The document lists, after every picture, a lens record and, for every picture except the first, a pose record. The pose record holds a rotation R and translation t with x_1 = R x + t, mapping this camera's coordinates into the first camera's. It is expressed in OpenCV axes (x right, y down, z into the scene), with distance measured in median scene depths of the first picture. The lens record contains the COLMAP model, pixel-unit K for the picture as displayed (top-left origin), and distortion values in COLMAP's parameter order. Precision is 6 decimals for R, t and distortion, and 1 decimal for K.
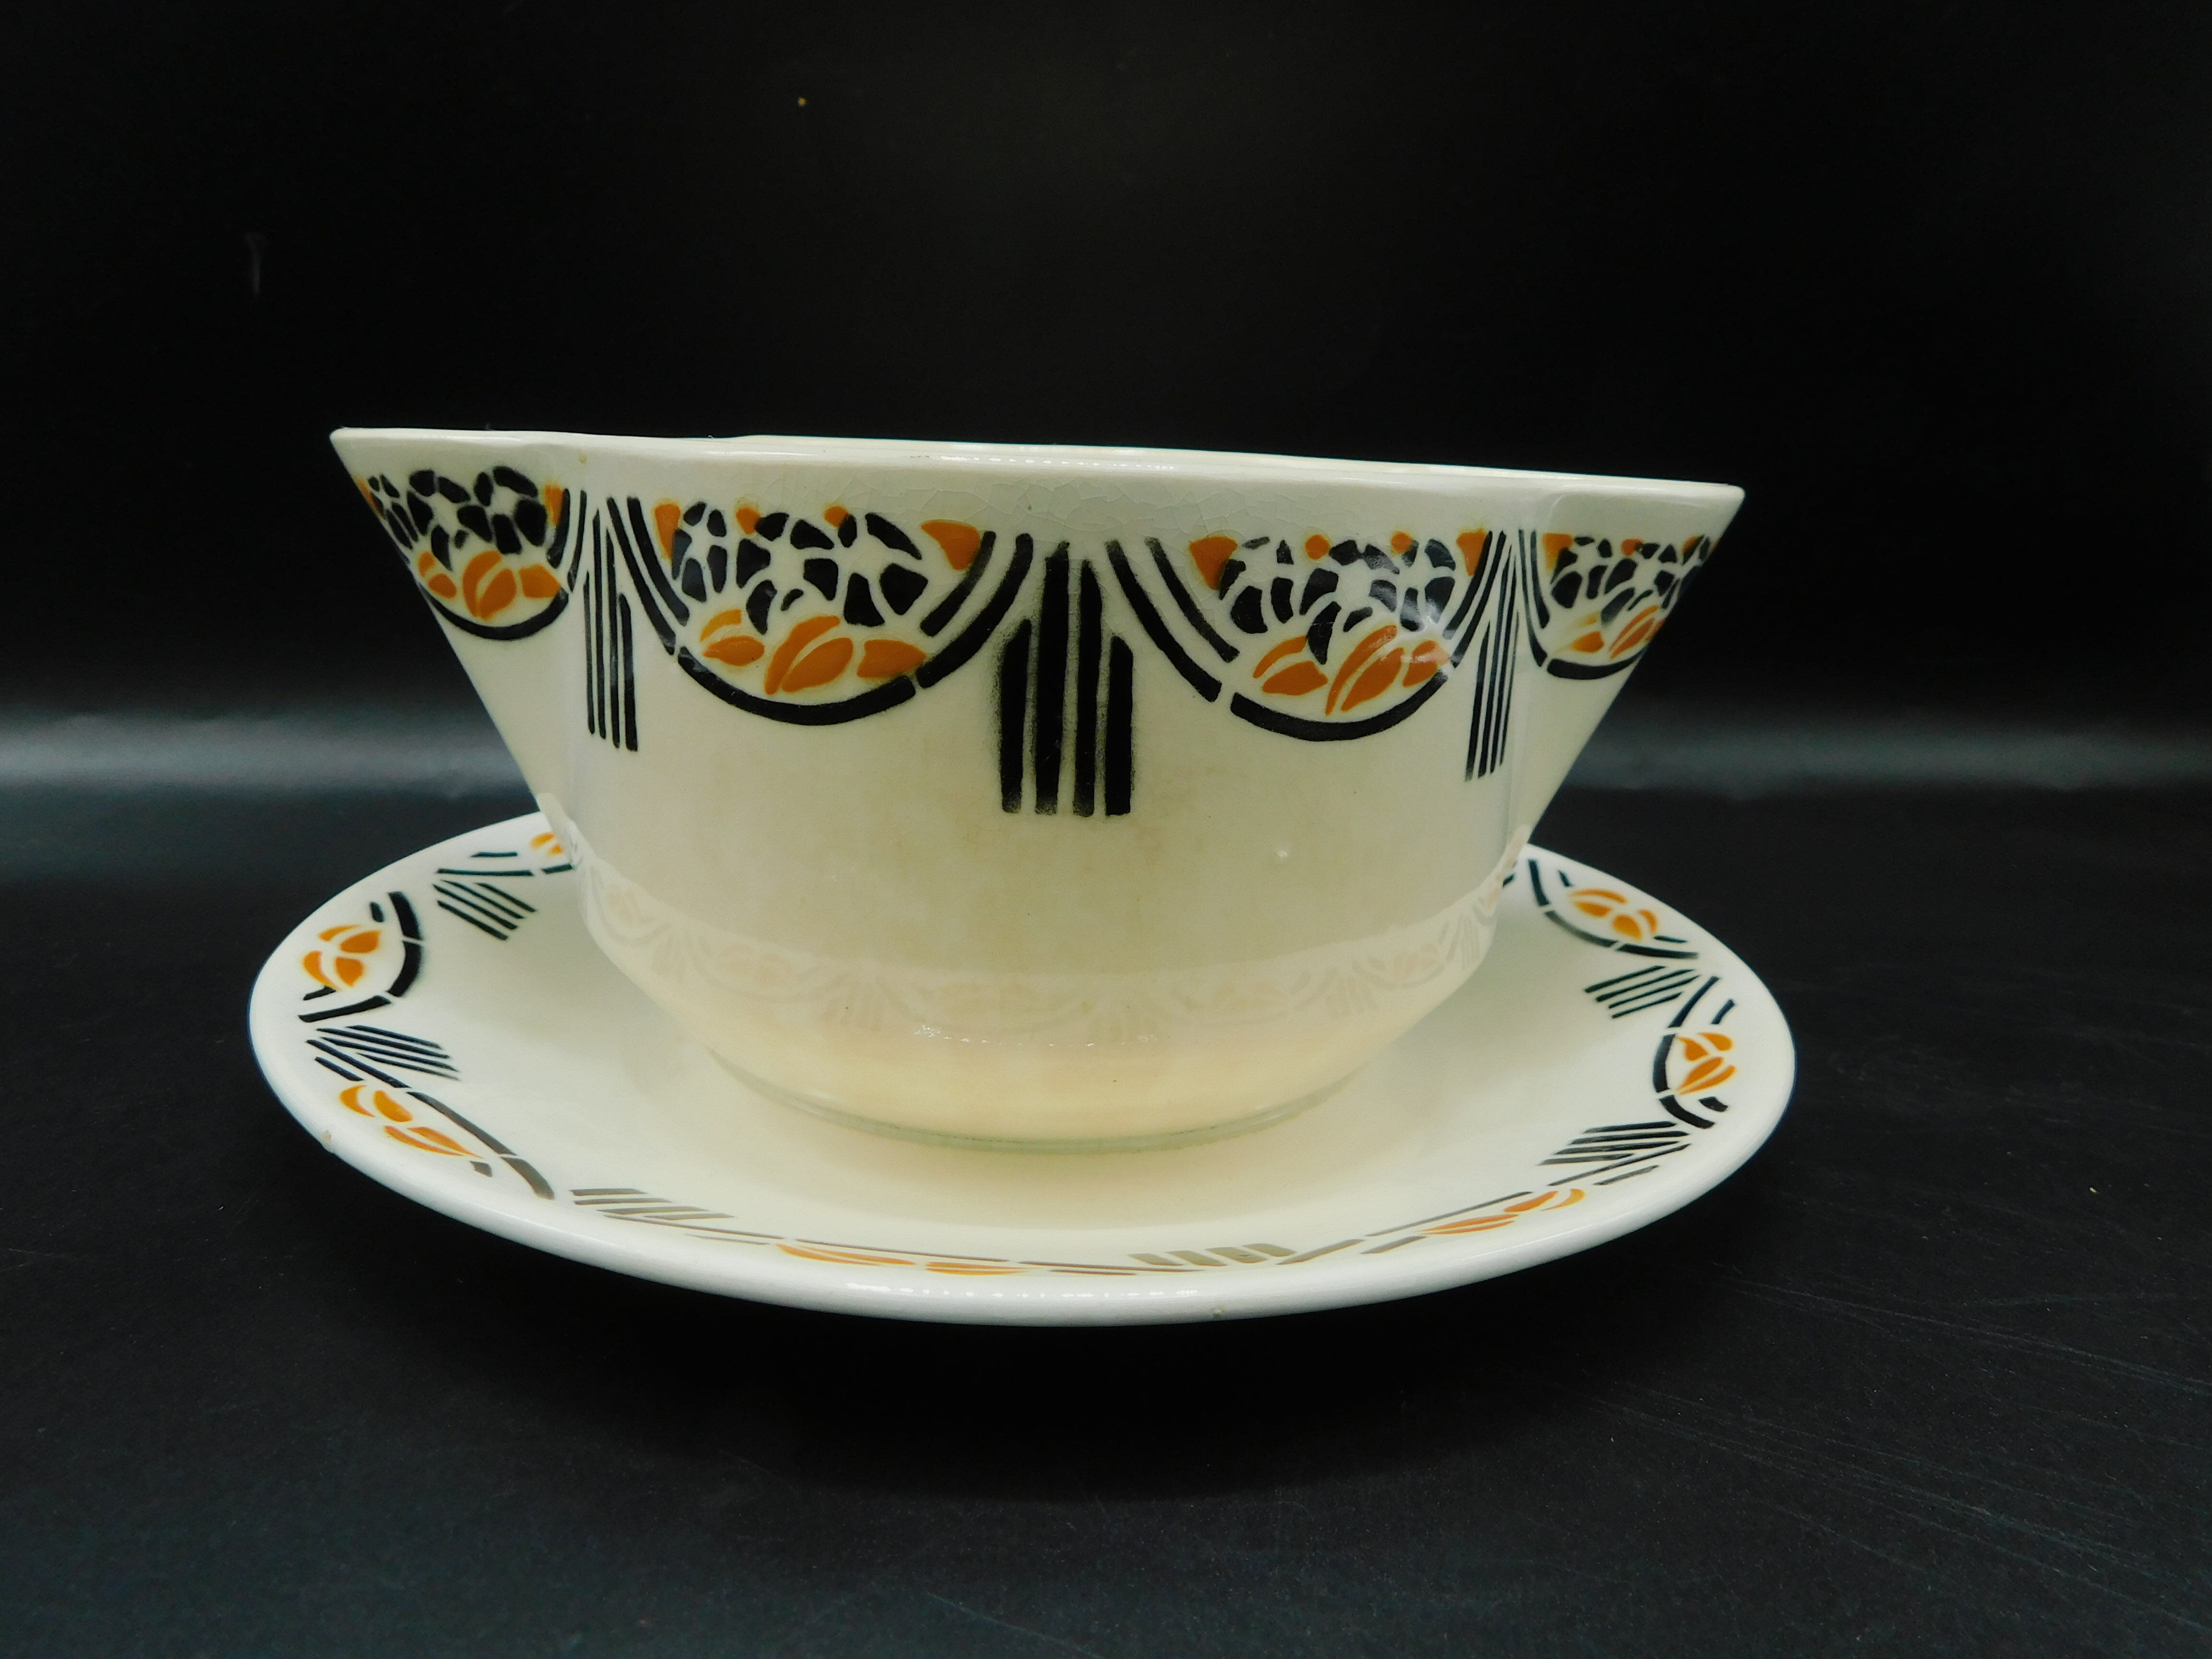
lens RADIAL K [[1454.3, 0, 1106.0], [0, 1454.3, 829.5], [0, 0, 1]] dist [-0.012930, -0.000330]
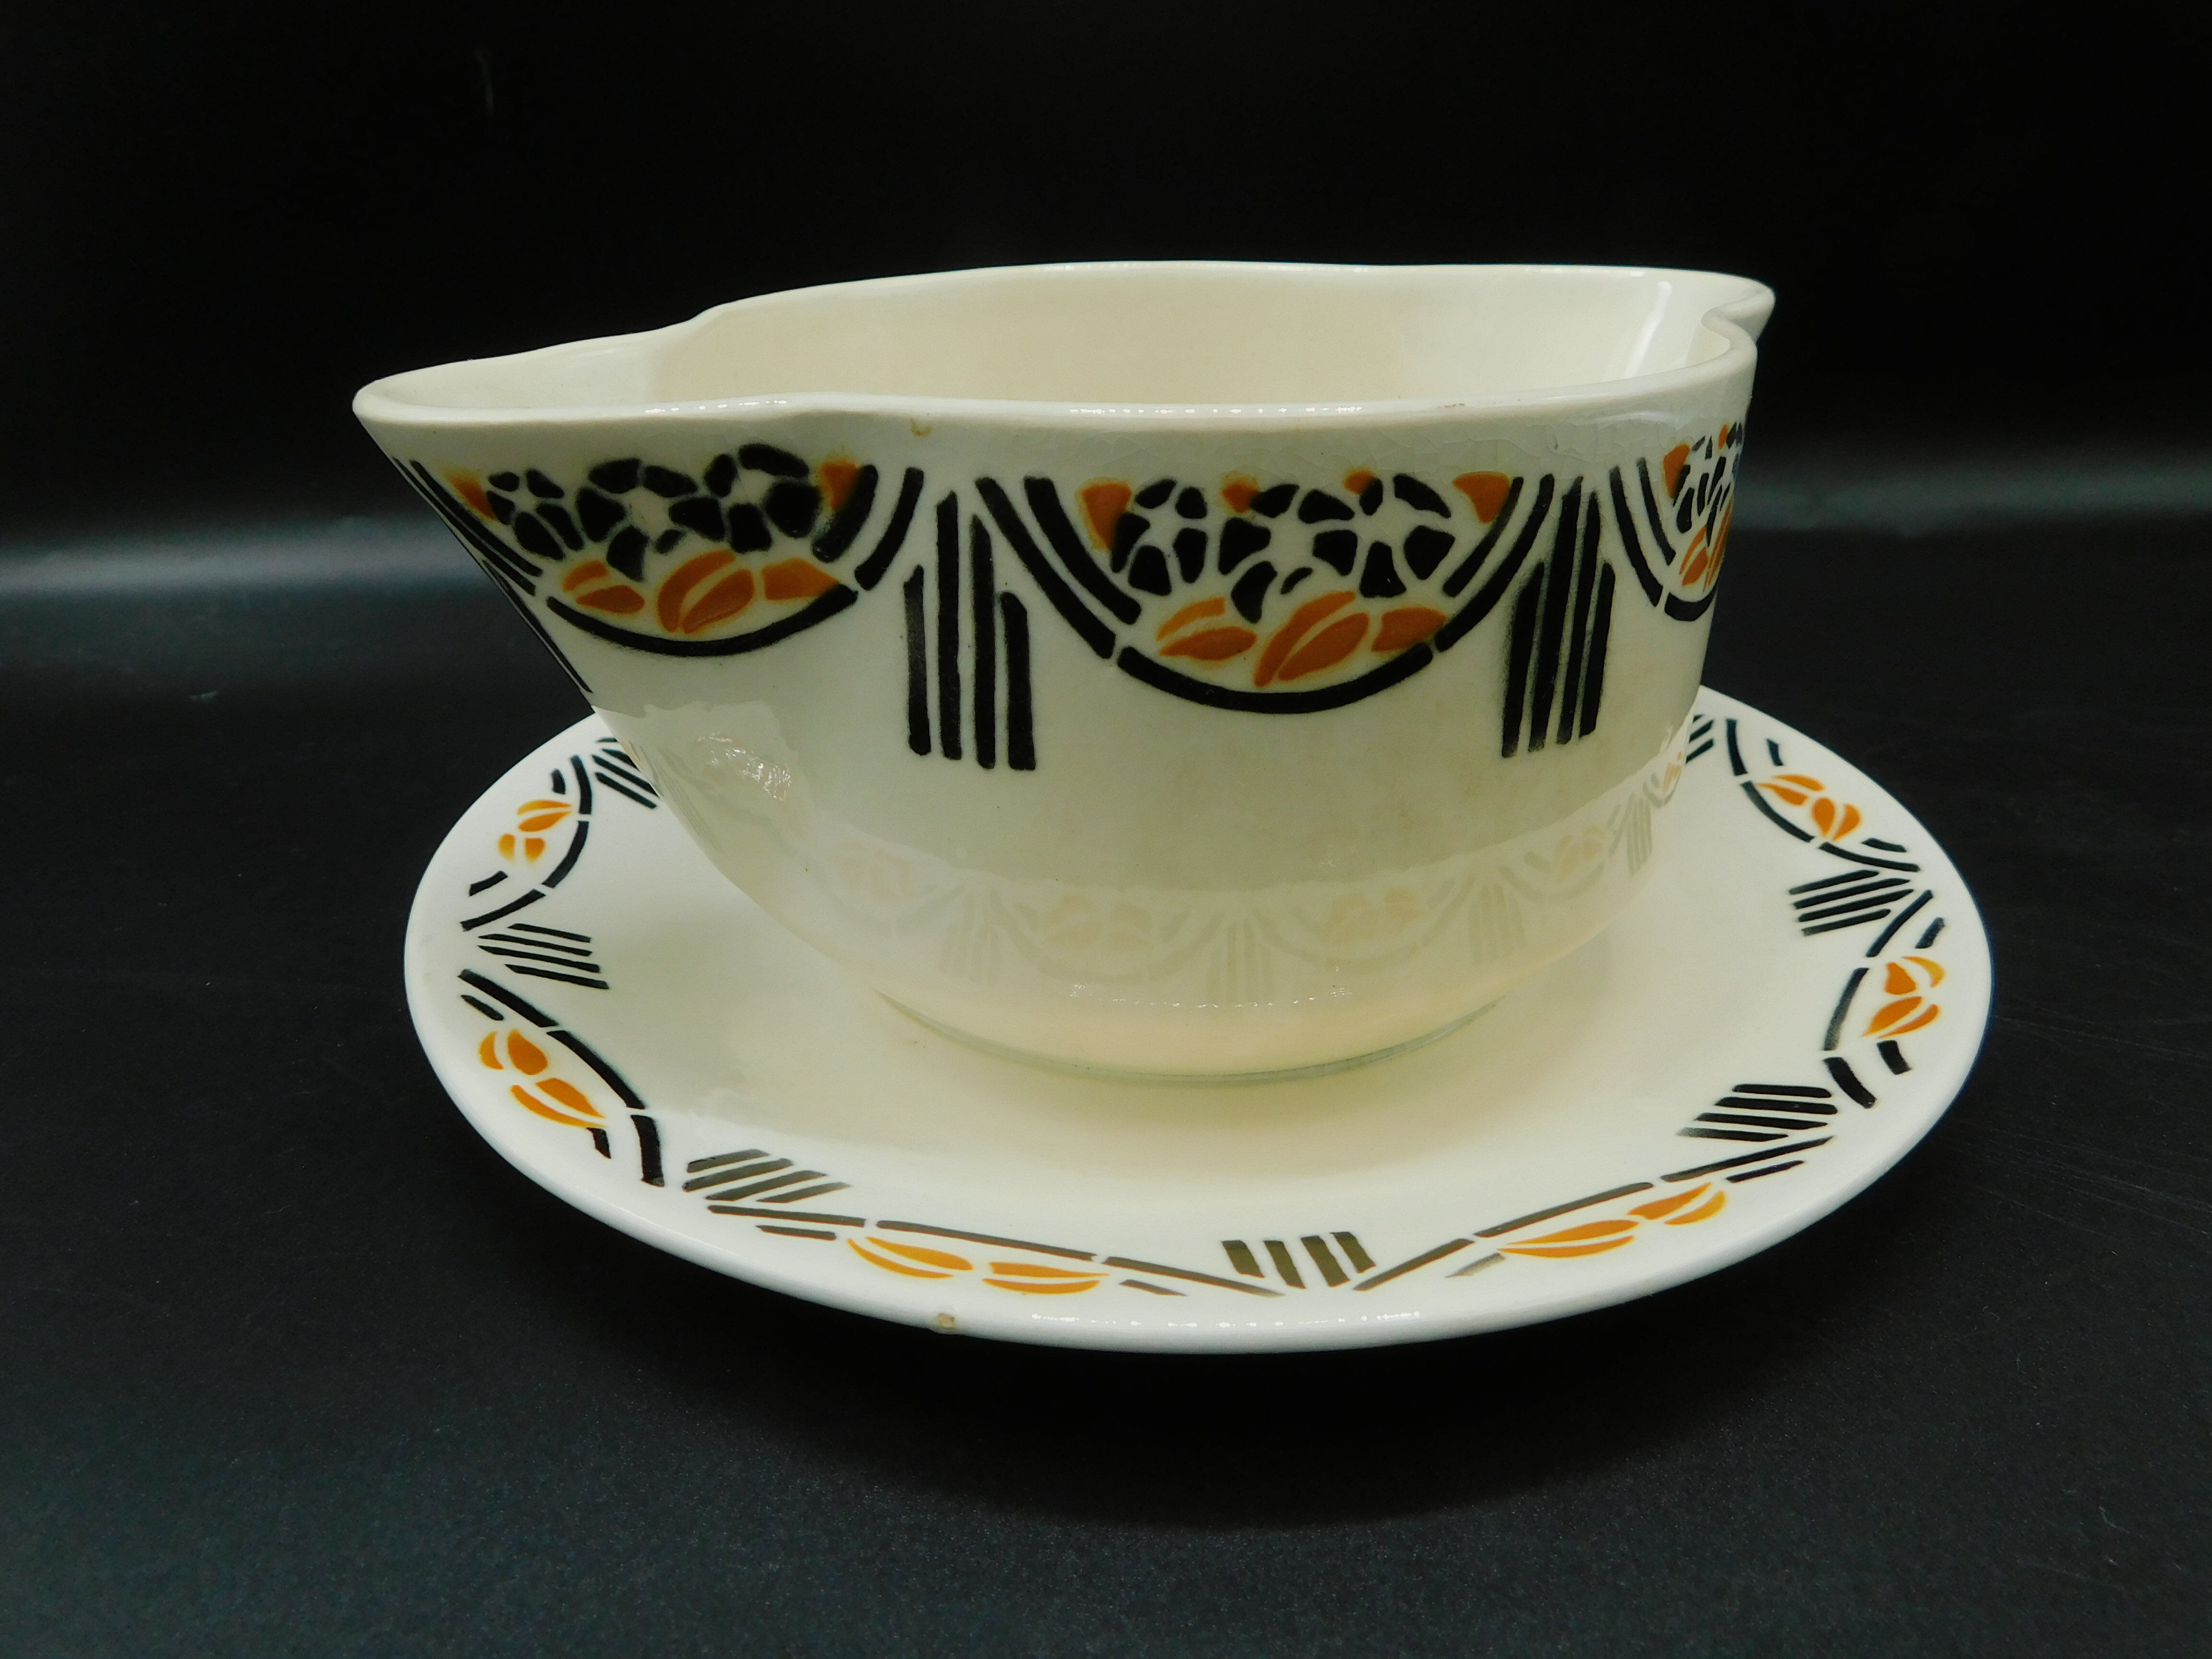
lens RADIAL K [[1454.3, 0, 1106.0], [0, 1454.3, 829.5], [0, 0, 1]] dist [-0.012930, -0.000330]
pose [[0.888374, -0.246873, 0.387098, -0.694469], [0.162801, 0.957729, 0.237174, -0.240226], [-0.429287, -0.147679, 0.891013, 0.239664]]
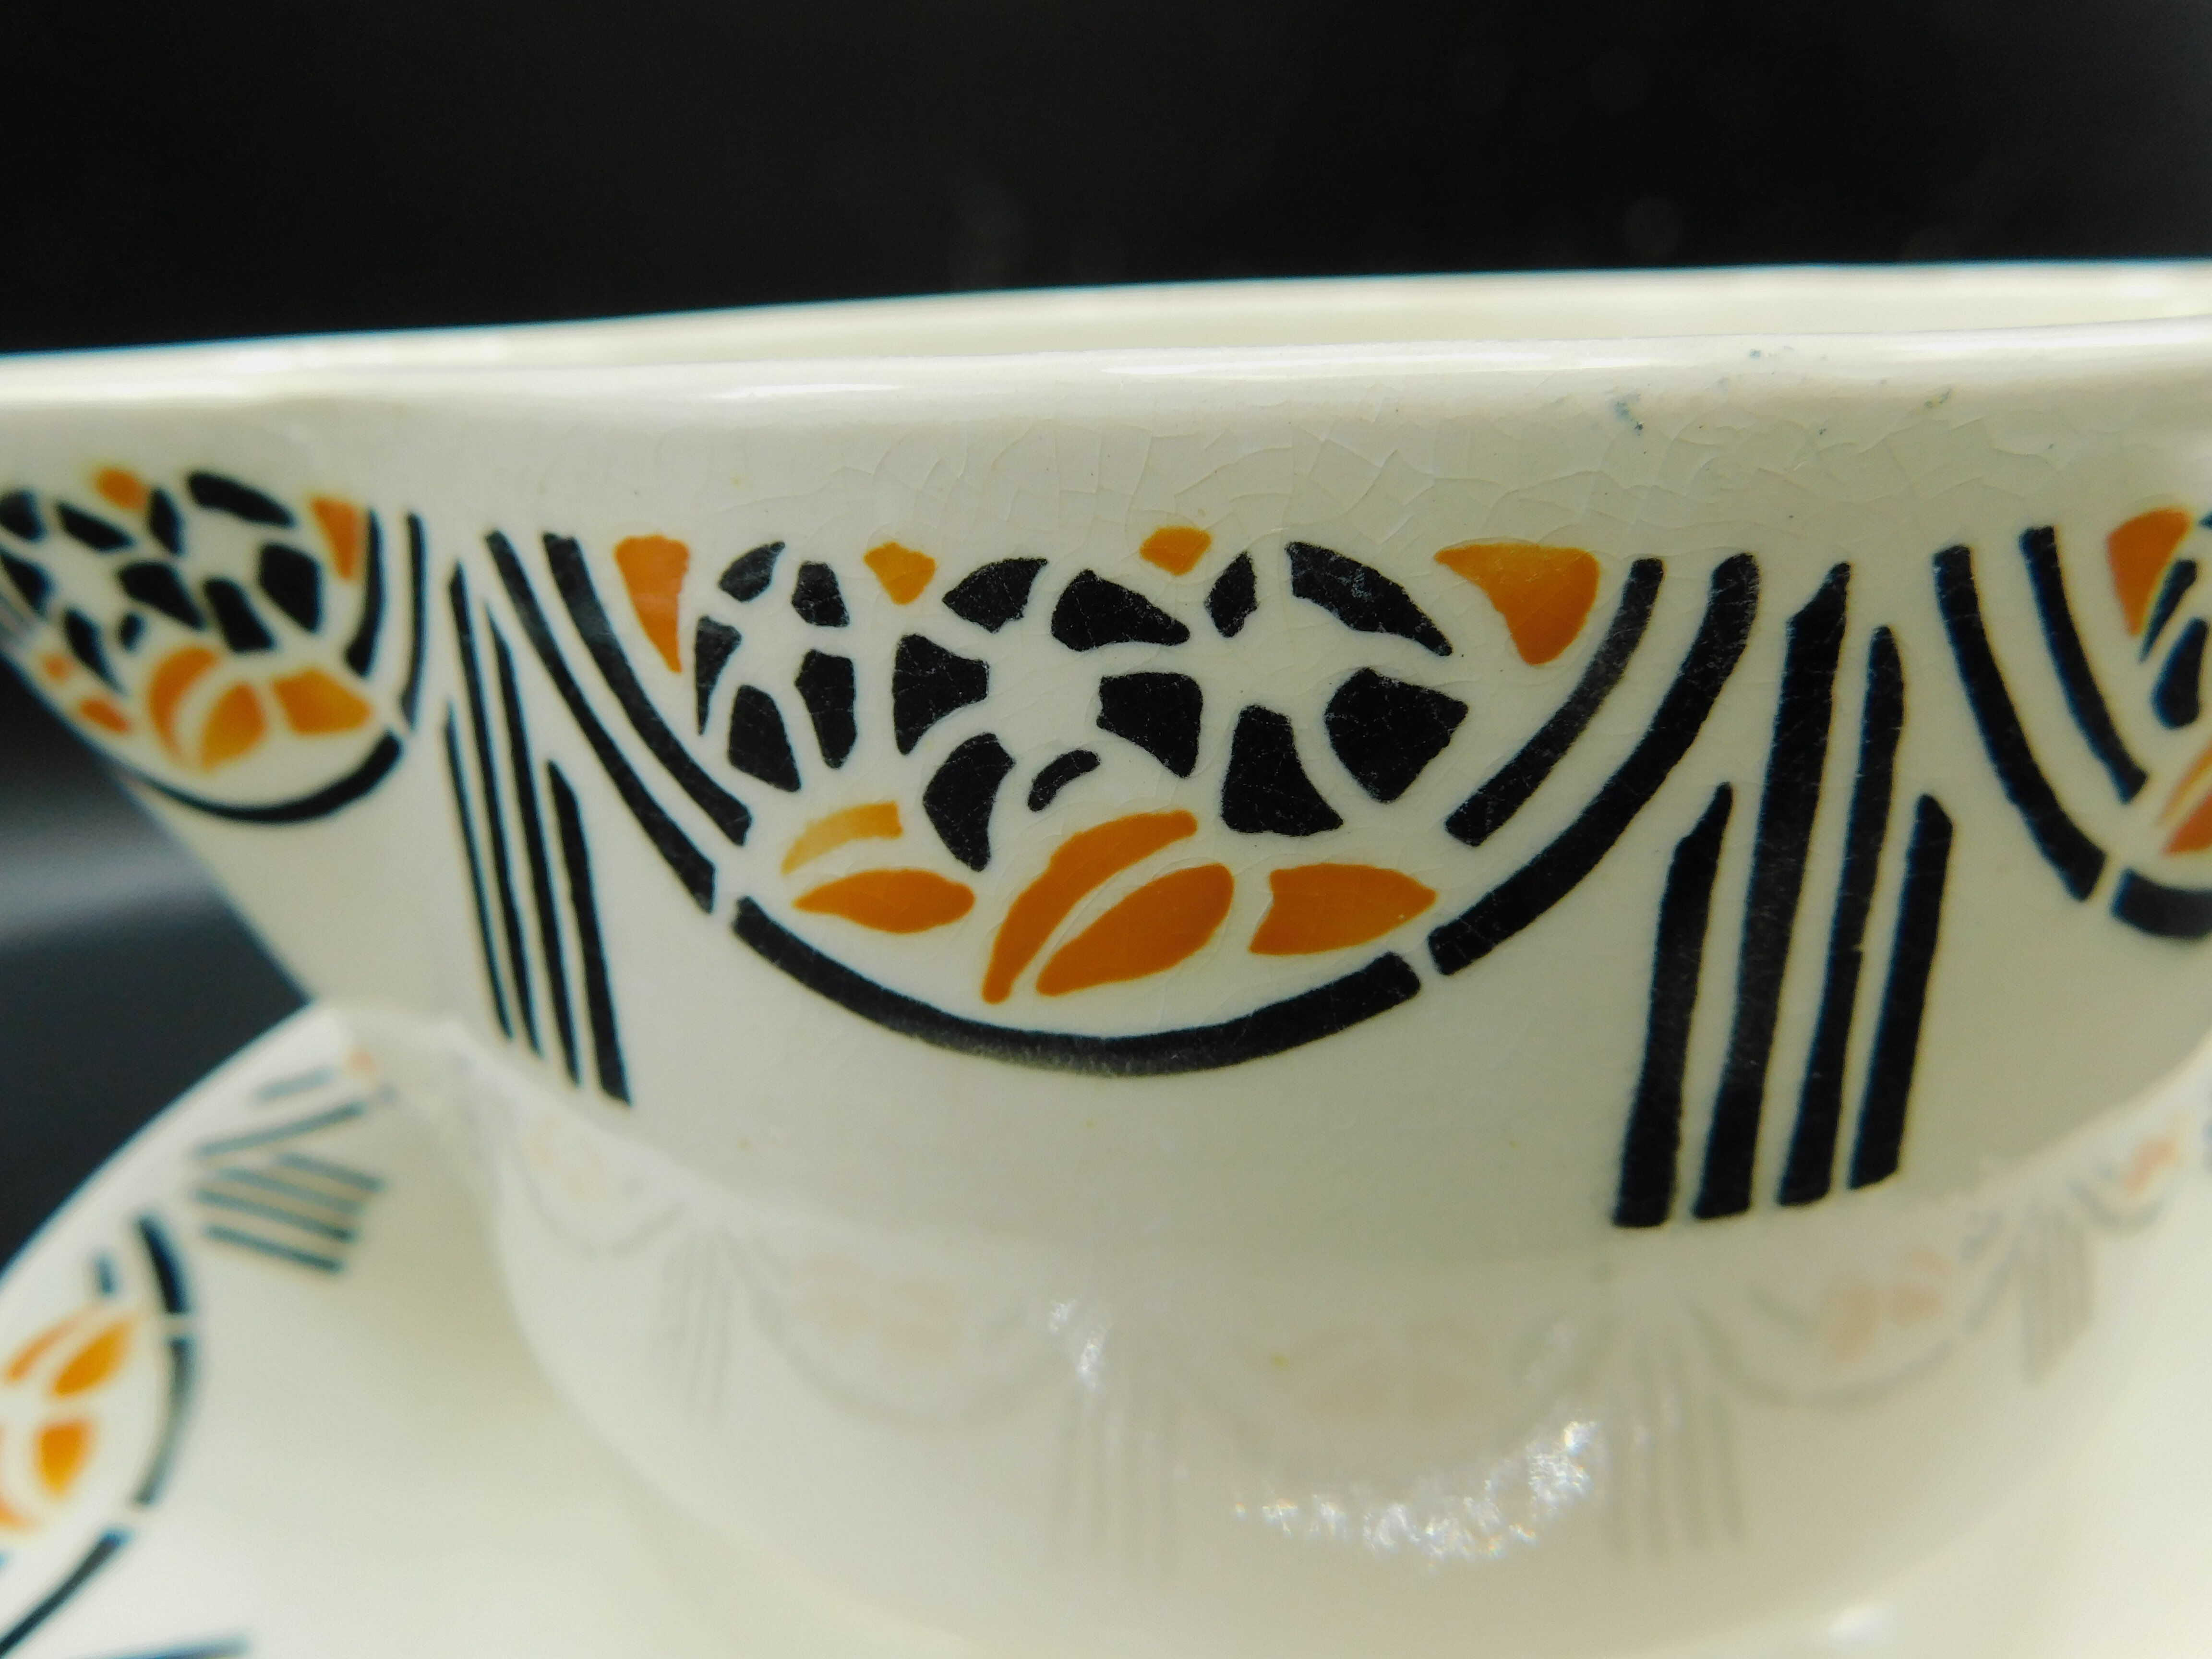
lens RADIAL K [[1319.4, 0, 1054.1], [0, 1319.4, 753.4], [0, 0, 1]] dist [-0.004981, 0.034361]
pose [[0.985077, -0.125574, 0.117703, -0.255797], [0.117700, 0.990461, 0.071646, -0.188985], [-0.125577, -0.056724, 0.990461, 0.660097]]
